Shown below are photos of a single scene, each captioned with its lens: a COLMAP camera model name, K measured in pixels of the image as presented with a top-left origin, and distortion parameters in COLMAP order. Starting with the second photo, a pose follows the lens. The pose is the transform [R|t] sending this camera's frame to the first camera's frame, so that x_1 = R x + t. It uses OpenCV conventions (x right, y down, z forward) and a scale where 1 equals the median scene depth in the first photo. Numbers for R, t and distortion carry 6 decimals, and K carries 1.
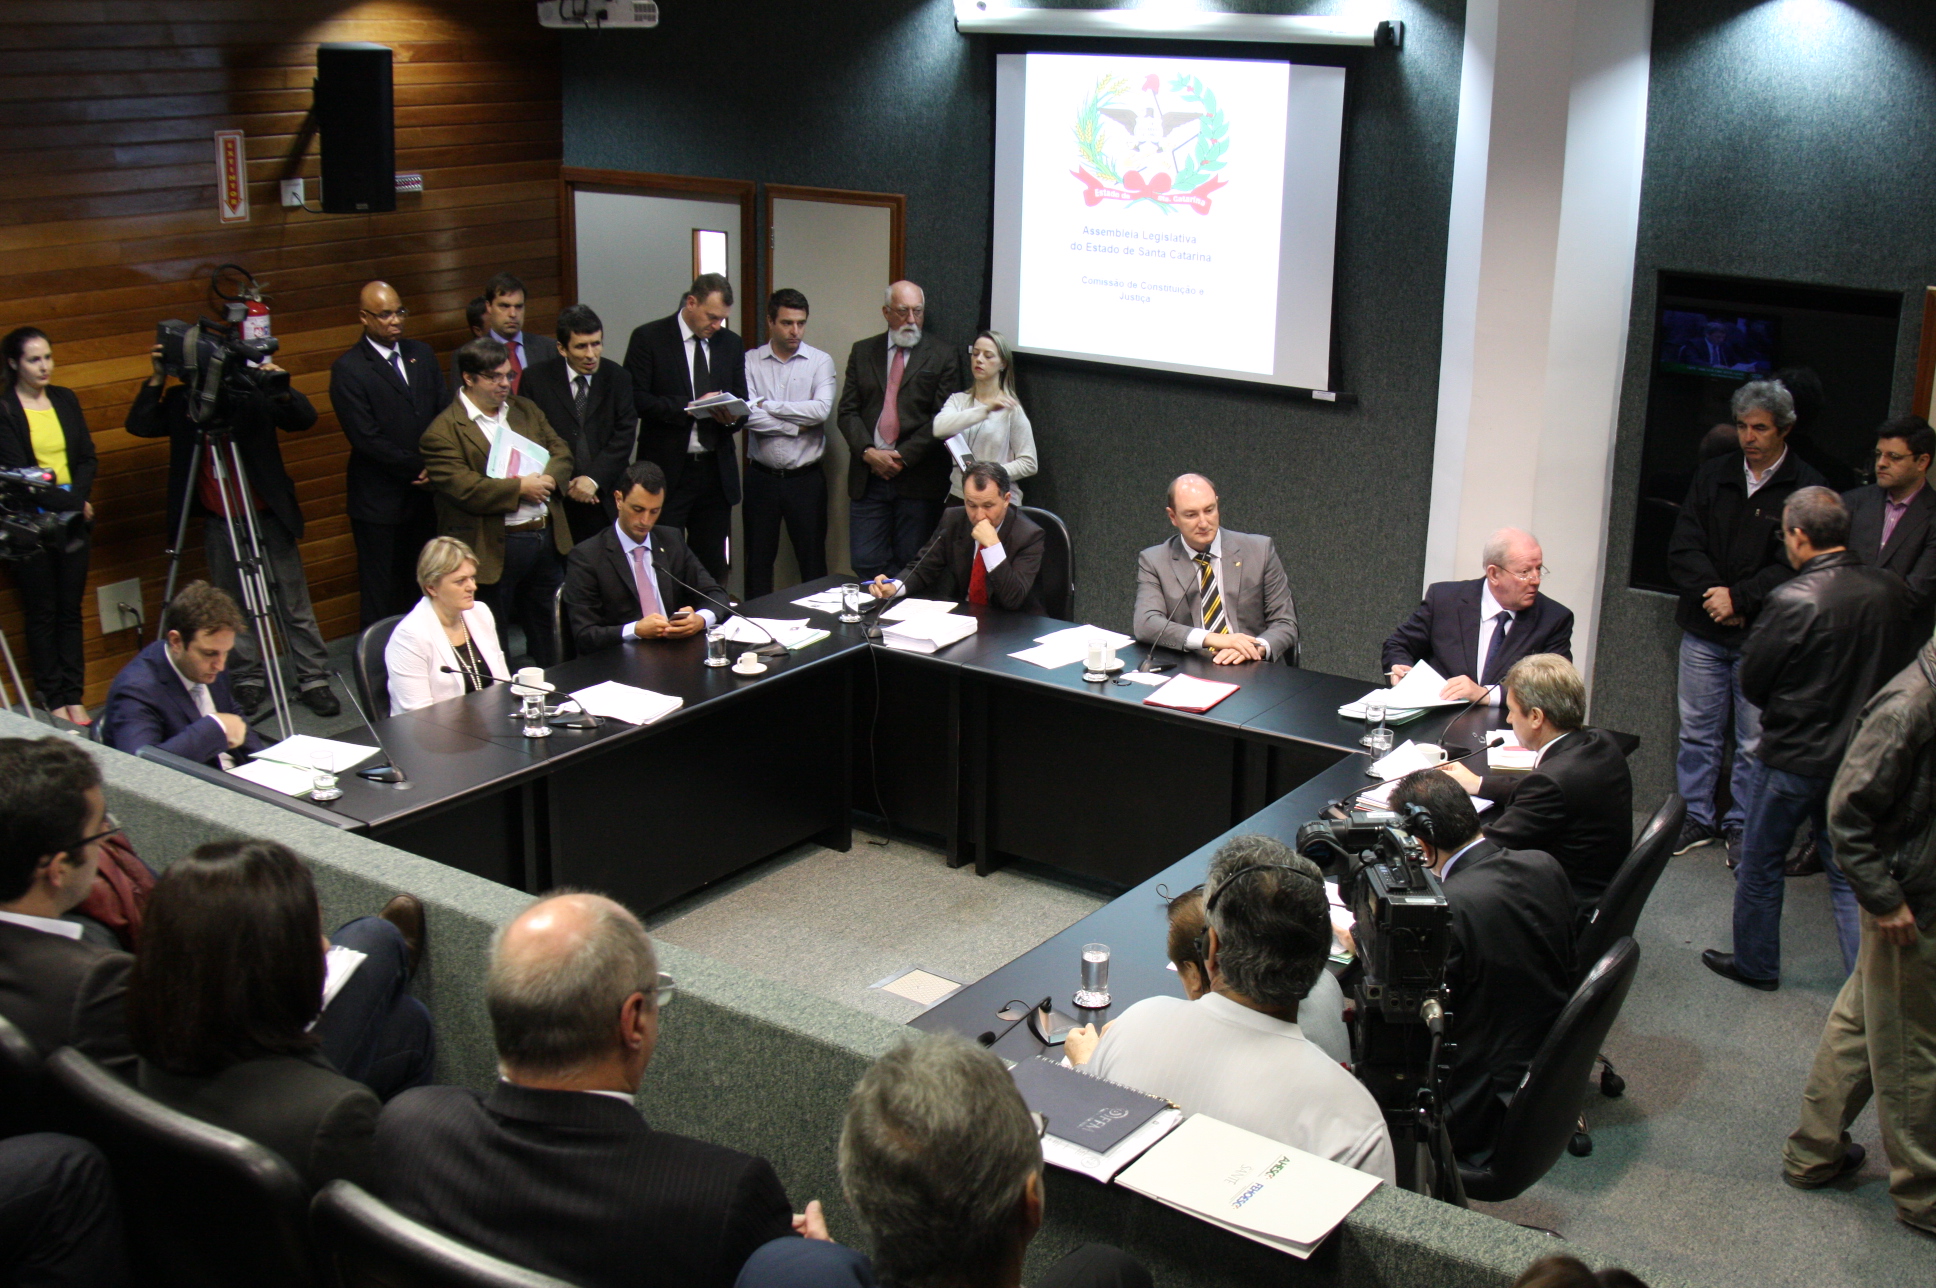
lens RADIAL K [[2183.8, 0, 982.3], [0, 2183.8, 656.6], [0, 0, 1]] dist [-0.124046, 0.000000]
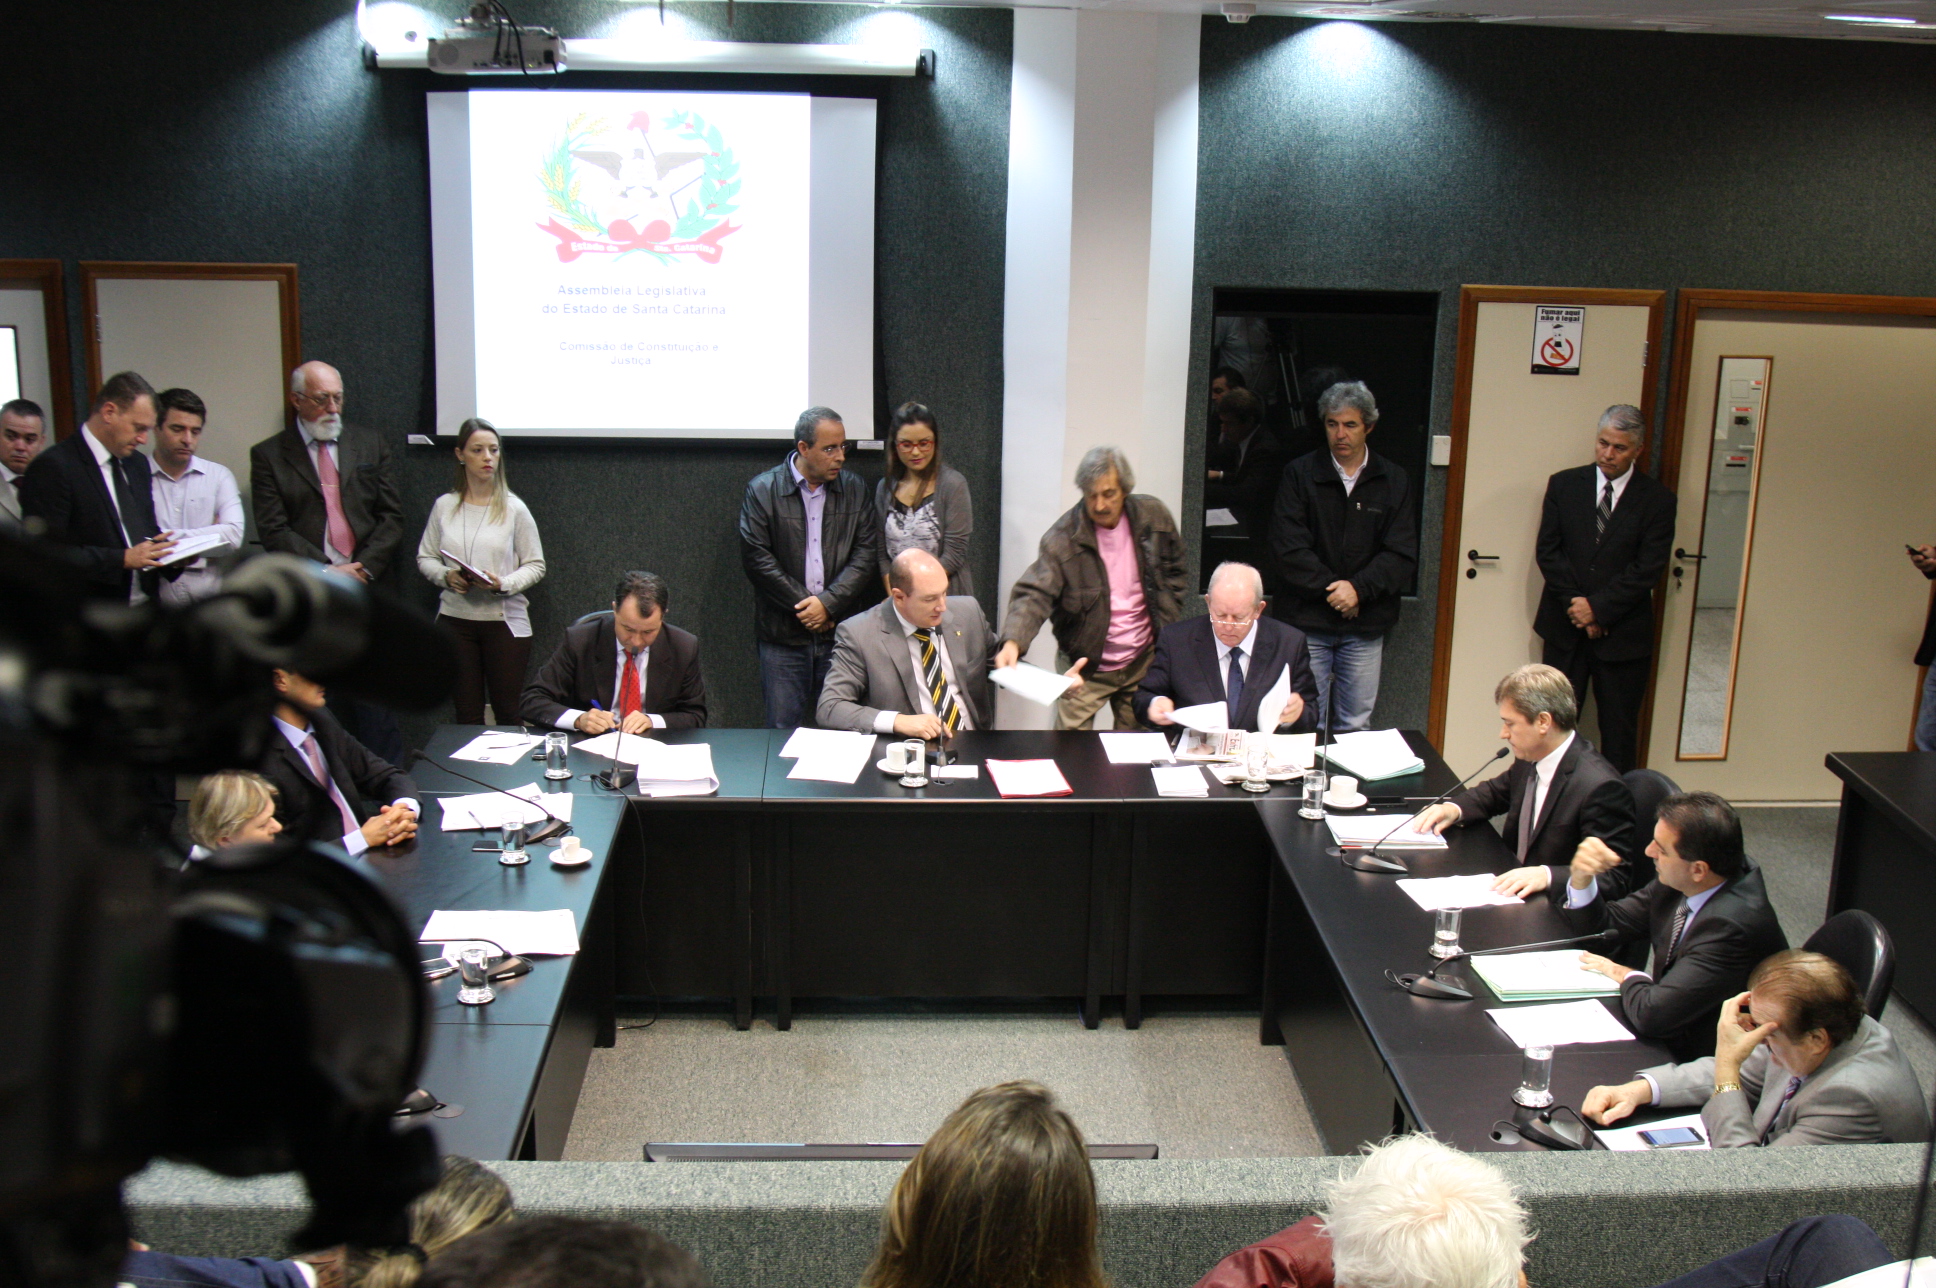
lens RADIAL K [[2183.8, 0, 966.6], [0, 2183.8, 655.6], [0, 0, 1]] dist [-0.124046, 0.000000]
pose [[0.782127, -0.166662, 0.600417, -0.406332], [0.167952, 0.984291, 0.054435, -0.076609], [-0.600057, 0.058267, 0.797832, 0.228449]]
